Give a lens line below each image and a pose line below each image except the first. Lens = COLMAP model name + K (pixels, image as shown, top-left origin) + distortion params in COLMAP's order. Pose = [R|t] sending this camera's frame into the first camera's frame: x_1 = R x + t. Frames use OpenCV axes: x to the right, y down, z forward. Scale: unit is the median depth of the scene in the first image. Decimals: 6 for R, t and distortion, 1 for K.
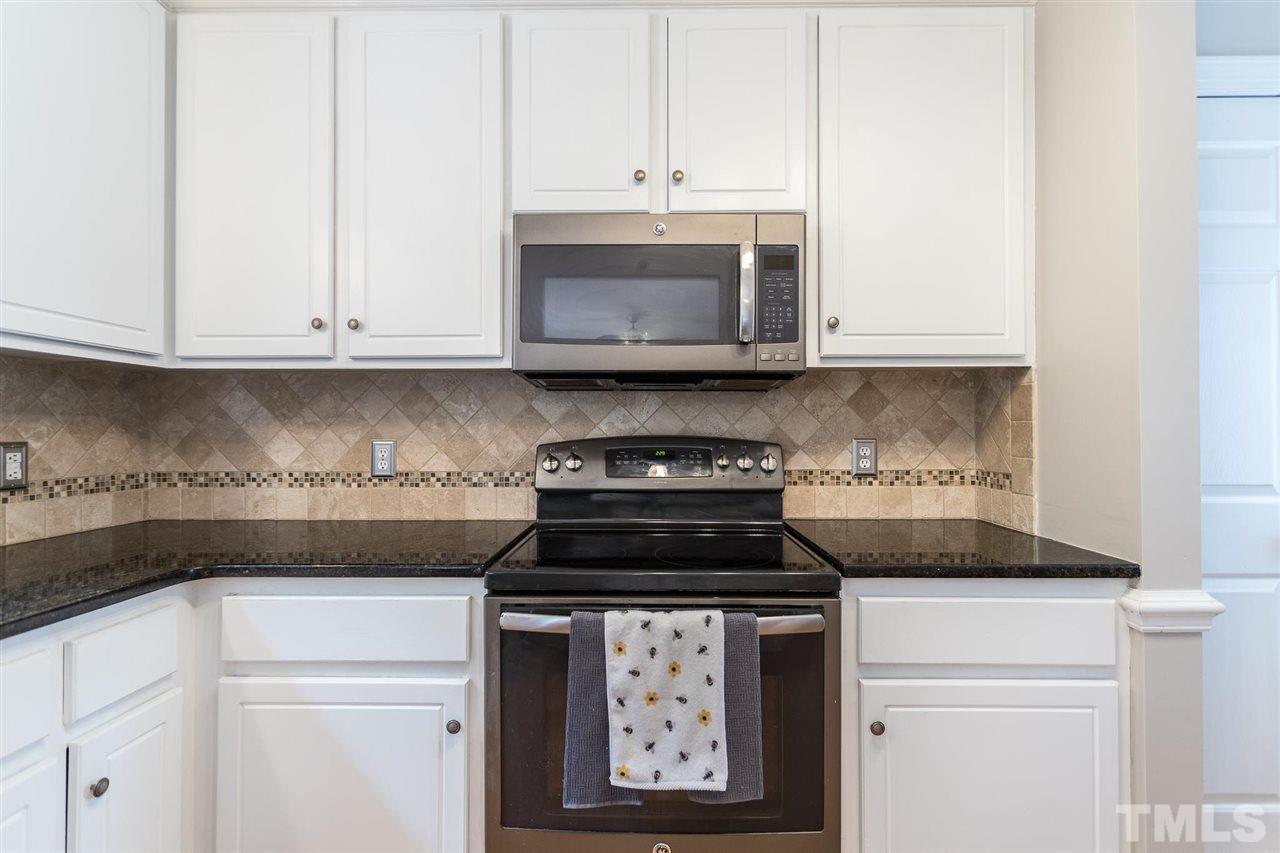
lens RADIAL K [[606.3, 0, 644.4], [0, 606.3, 422.7], [0, 0, 1]] dist [-0.001303, 0.000186]
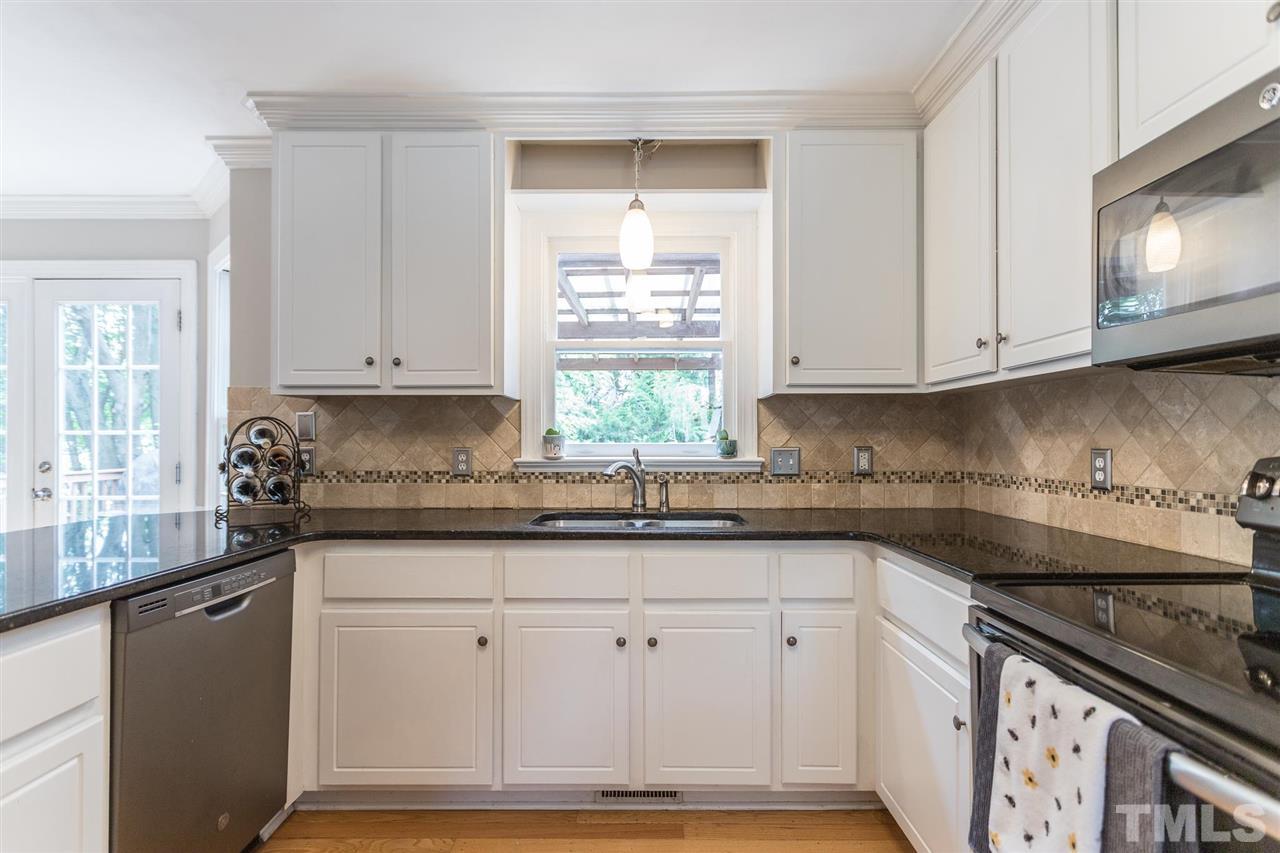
lens RADIAL K [[612.4, 0, 640.0], [0, 612.4, 426.5], [0, 0, 1]] dist [0.000599, 0.000095]
pose [[0.012972, -0.023466, -0.999640, 0.486252], [0.016421, 0.999595, -0.023252, 0.005255], [0.999781, -0.016114, 0.013352, 0.294416]]
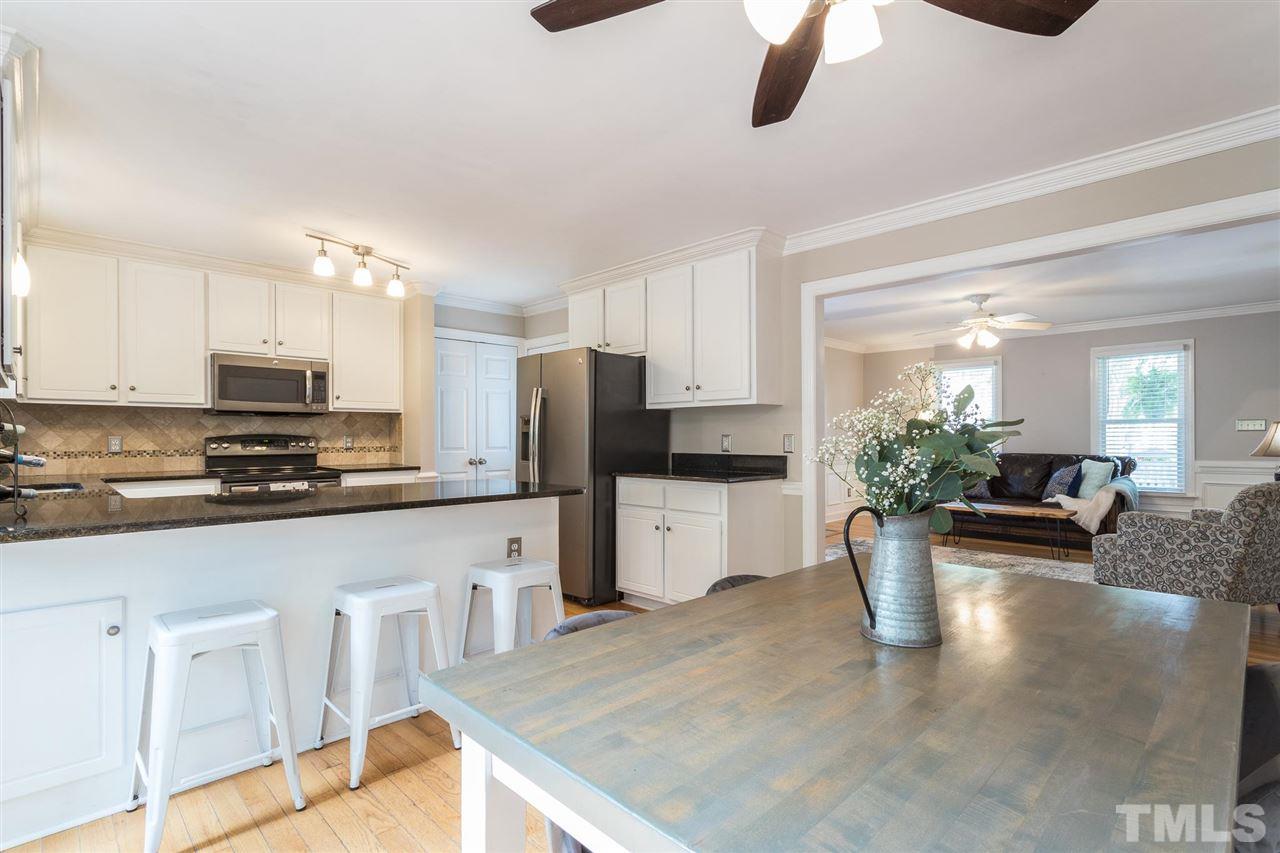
lens RADIAL K [[606.3, 0, 640.5], [0, 606.3, 432.5], [0, 0, 1]] dist [-0.000417, 0.000264]
pose [[0.705178, 0.004667, 0.709015, -0.643919], [-0.010627, 0.999936, 0.003987, -0.012117], [-0.708950, -0.010347, 0.705182, -1.850532]]
